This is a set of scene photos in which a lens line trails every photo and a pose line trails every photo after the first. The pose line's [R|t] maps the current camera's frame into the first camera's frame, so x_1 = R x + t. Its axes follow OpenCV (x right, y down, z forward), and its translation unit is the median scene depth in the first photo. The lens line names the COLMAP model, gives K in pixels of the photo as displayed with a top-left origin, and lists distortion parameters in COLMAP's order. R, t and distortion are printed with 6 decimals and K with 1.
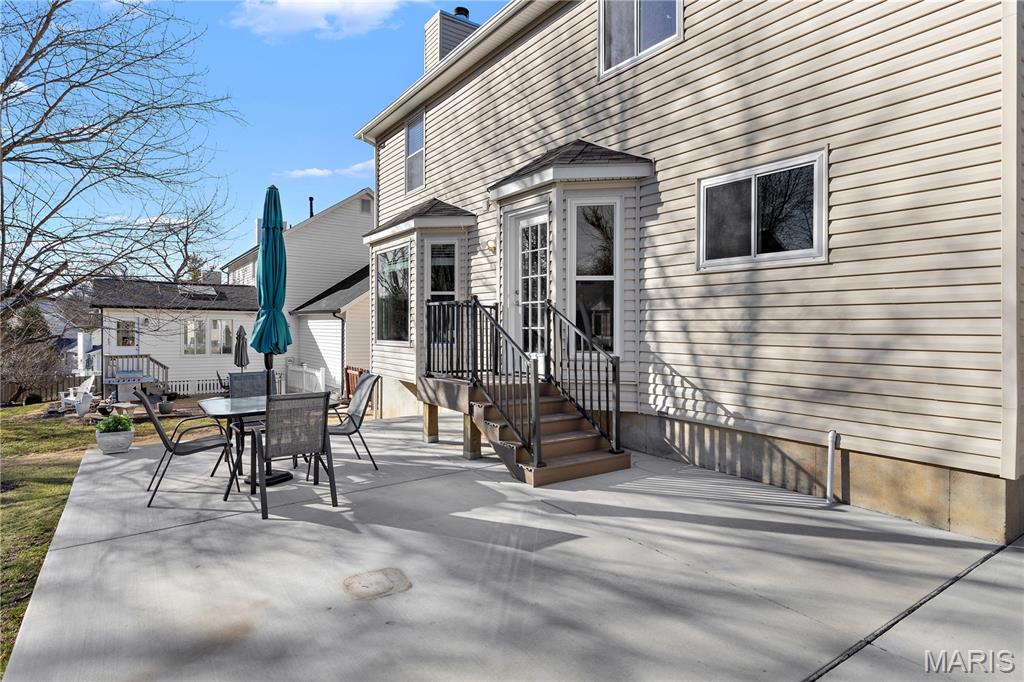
lens RADIAL K [[537.5, 0, 512.0], [0, 537.5, 341.0], [0, 0, 1]] dist [-0.006376, -0.000612]
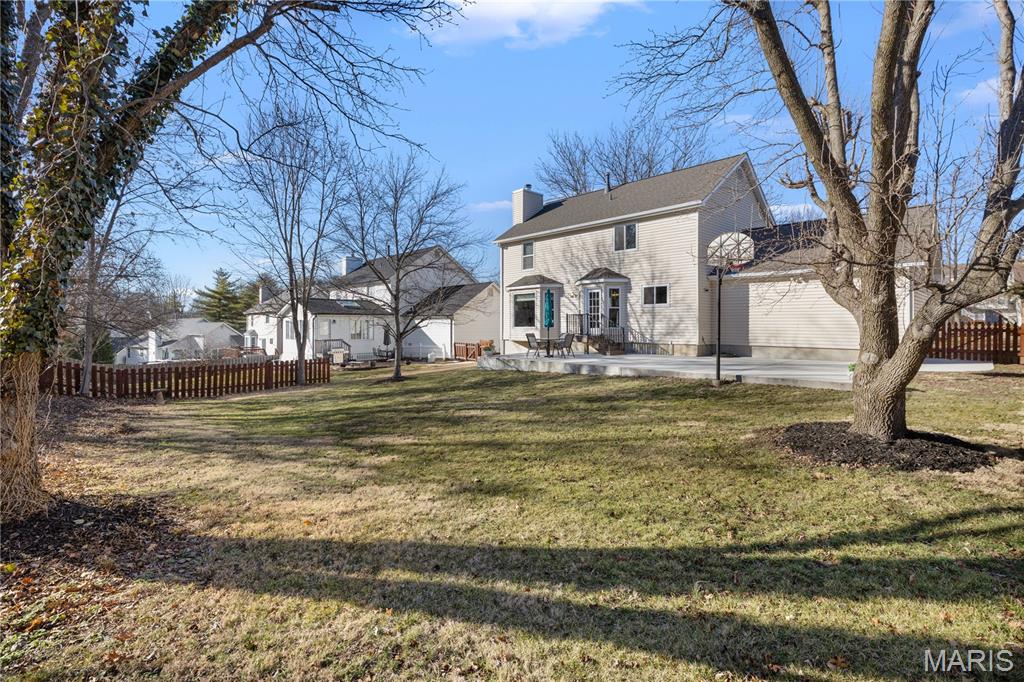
lens RADIAL K [[458.9, 0, 512.0], [0, 458.9, 341.0], [0, 0, 1]] dist [0.001090, 0.000048]
pose [[0.988581, -0.015937, 0.149848, -1.119672], [0.014469, 0.999836, 0.010881, 0.077783], [-0.149997, -0.008588, 0.988649, -2.255323]]
